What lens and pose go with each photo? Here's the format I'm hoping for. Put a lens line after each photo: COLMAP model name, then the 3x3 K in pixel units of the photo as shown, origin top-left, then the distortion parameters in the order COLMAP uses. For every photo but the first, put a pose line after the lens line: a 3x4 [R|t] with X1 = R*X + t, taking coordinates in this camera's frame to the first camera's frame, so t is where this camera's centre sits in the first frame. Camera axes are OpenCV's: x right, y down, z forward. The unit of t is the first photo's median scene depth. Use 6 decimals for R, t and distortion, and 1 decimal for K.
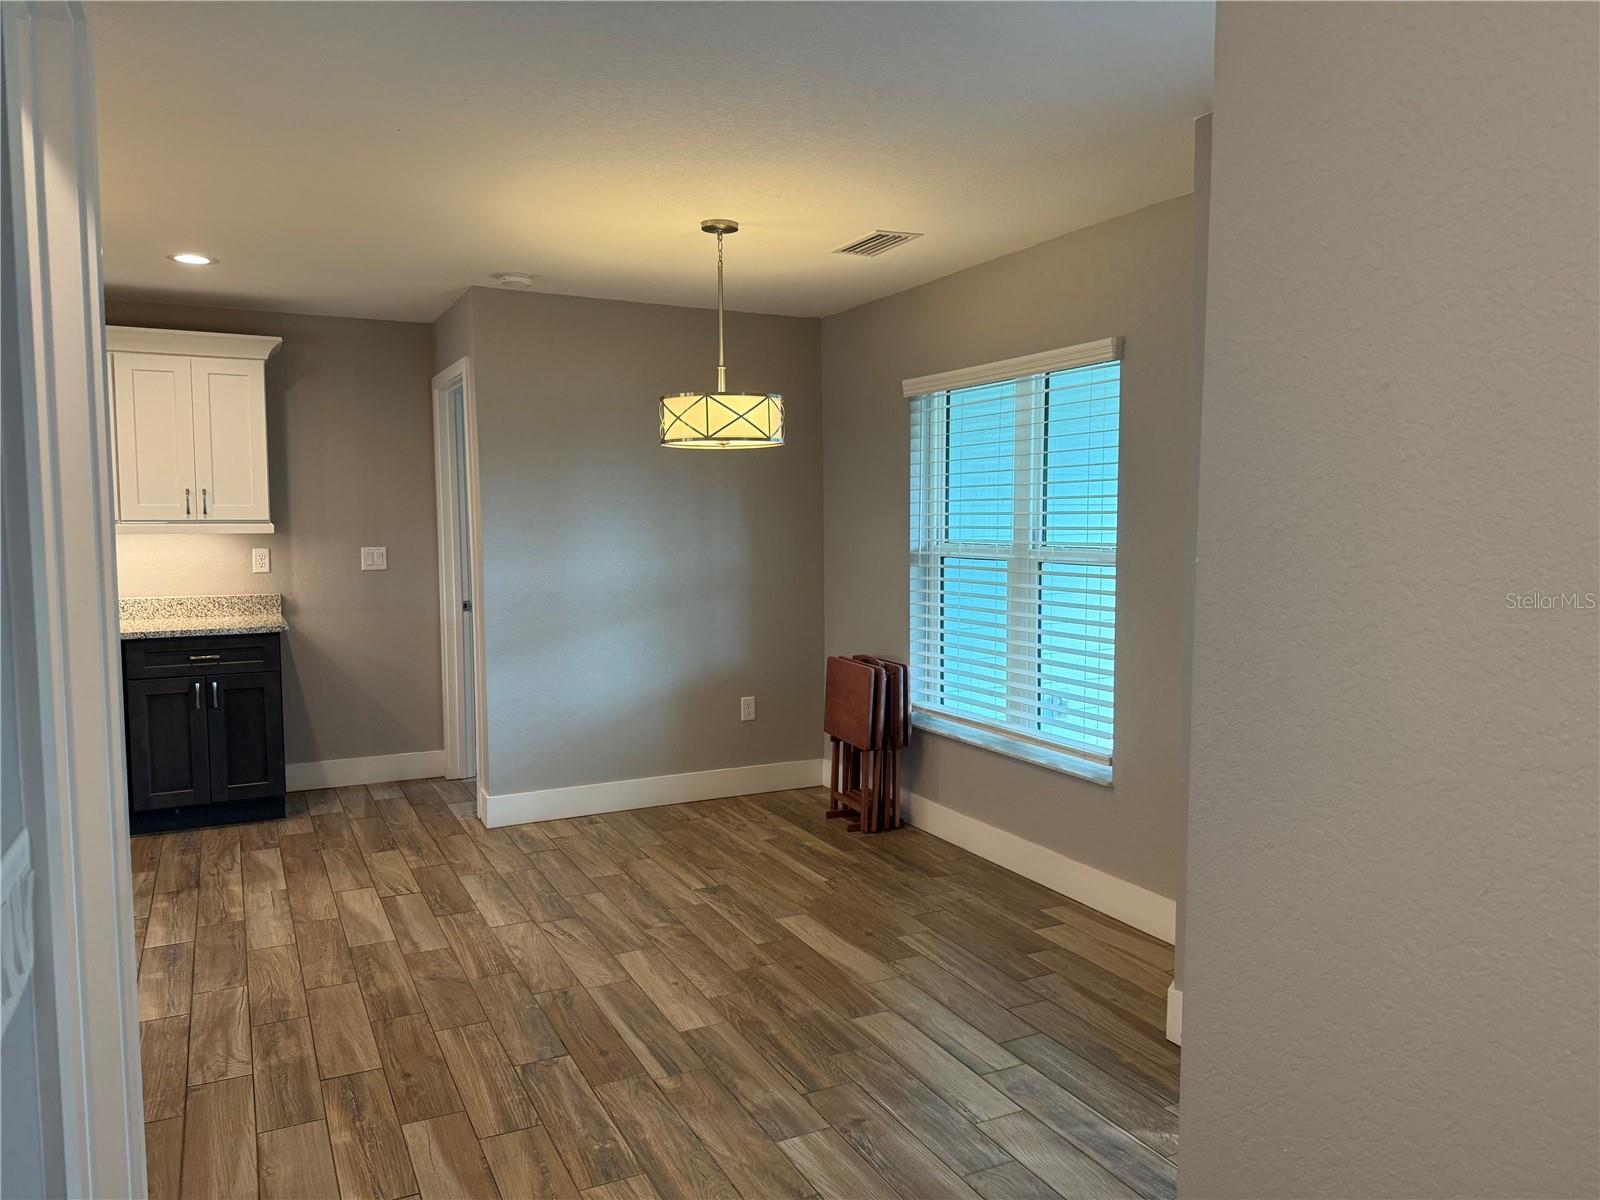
lens RADIAL K [[1126.3, 0, 800.0], [0, 1126.3, 600.0], [0, 0, 1]] dist [0.067069, -0.112657]
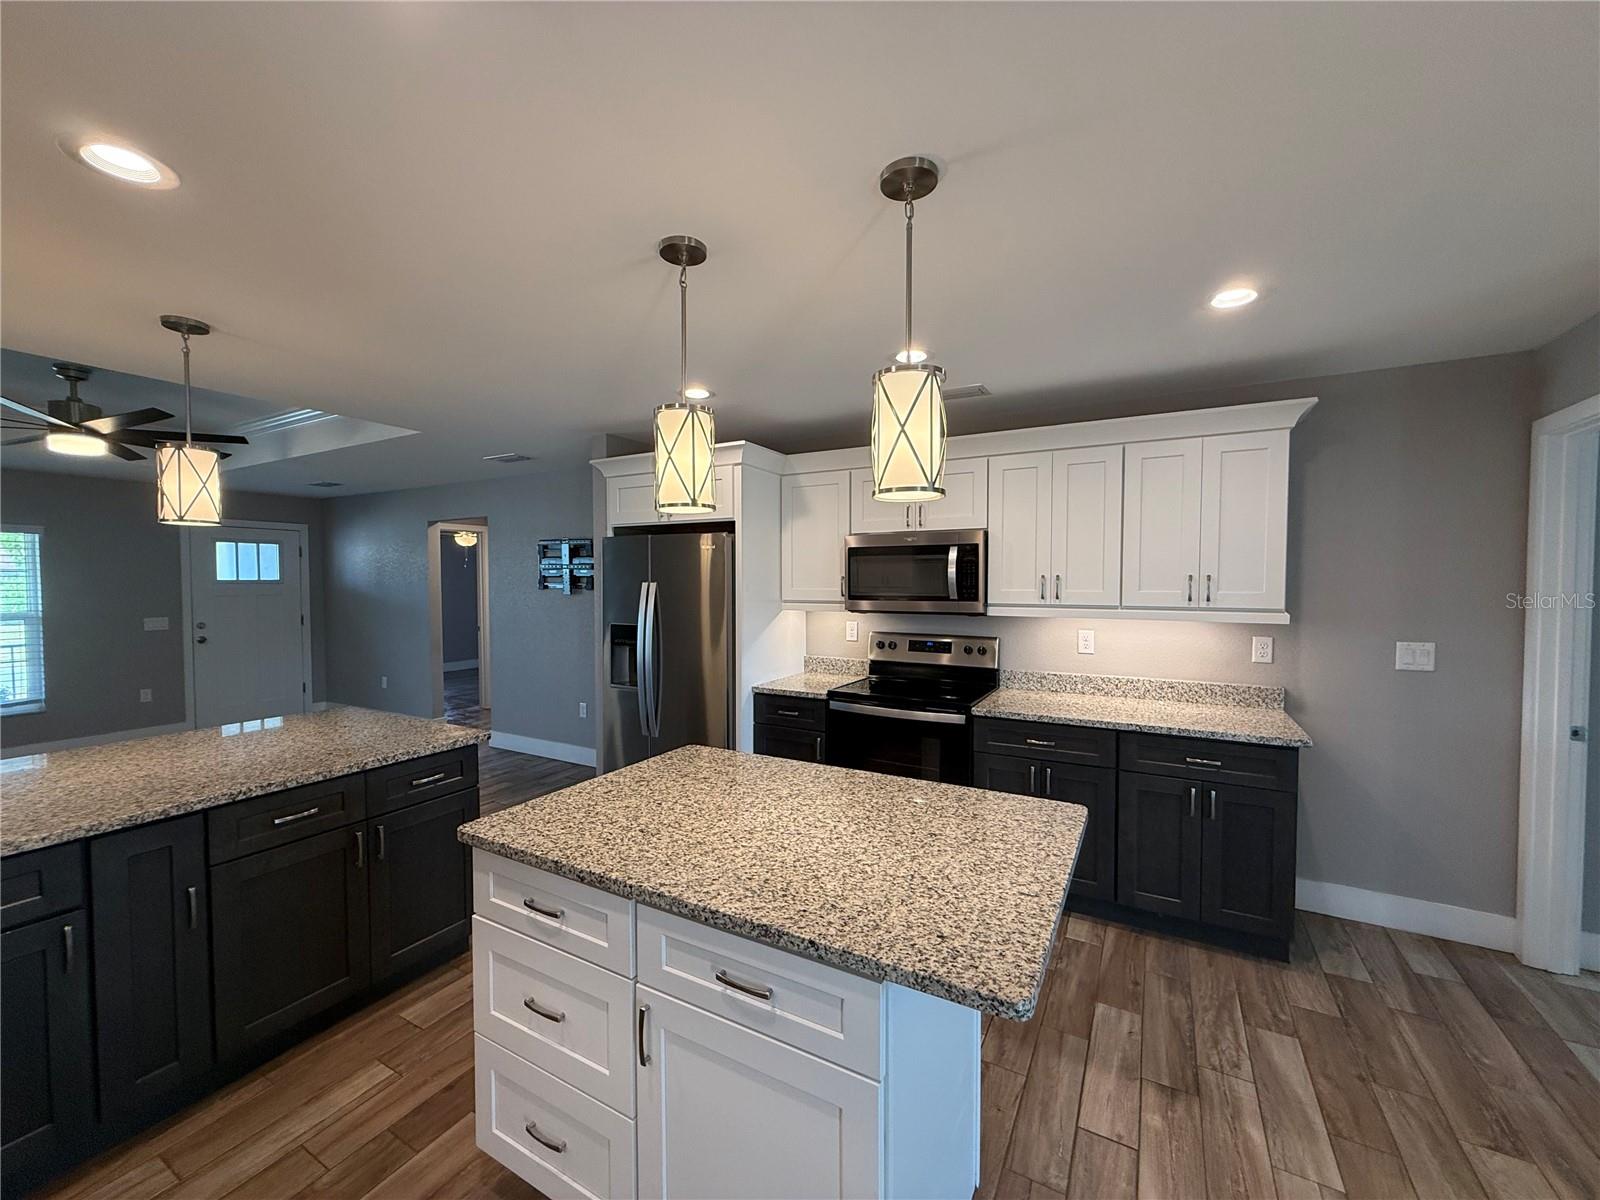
lens RADIAL K [[639.3, 0, 796.7], [0, 639.3, 600.6], [0, 0, 1]] dist [0.001231, 0.000544]
pose [[0.552580, 0.030277, -0.832910, -0.339734], [-0.064567, 0.997892, -0.006561, -0.063586], [0.830955, 0.057404, 0.553370, 0.532626]]
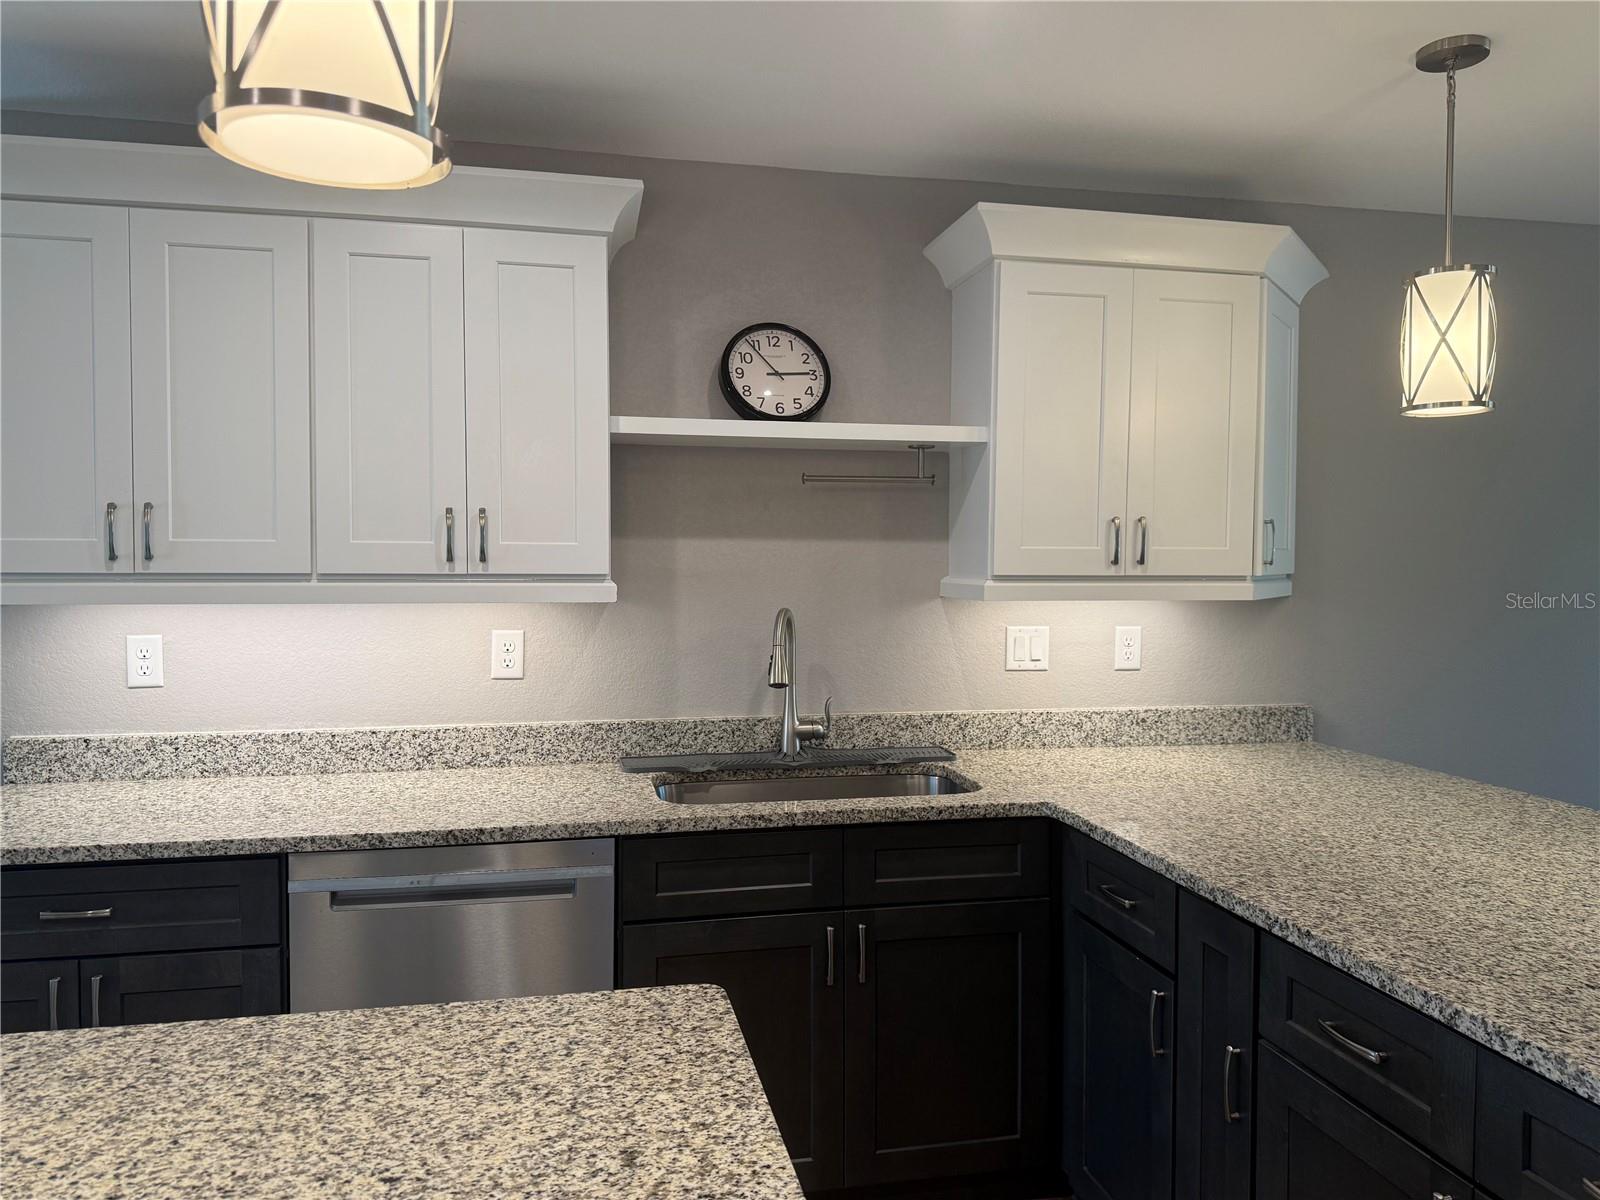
lens RADIAL K [[1121.8, 0, 800.0], [0, 1121.8, 600.0], [0, 0, 1]] dist [0.072510, -0.082889]
pose [[-0.964357, -0.009686, 0.264426, -0.860616], [0.020268, 0.993690, 0.110316, -0.065825], [-0.263826, 0.111744, -0.958076, 0.872821]]
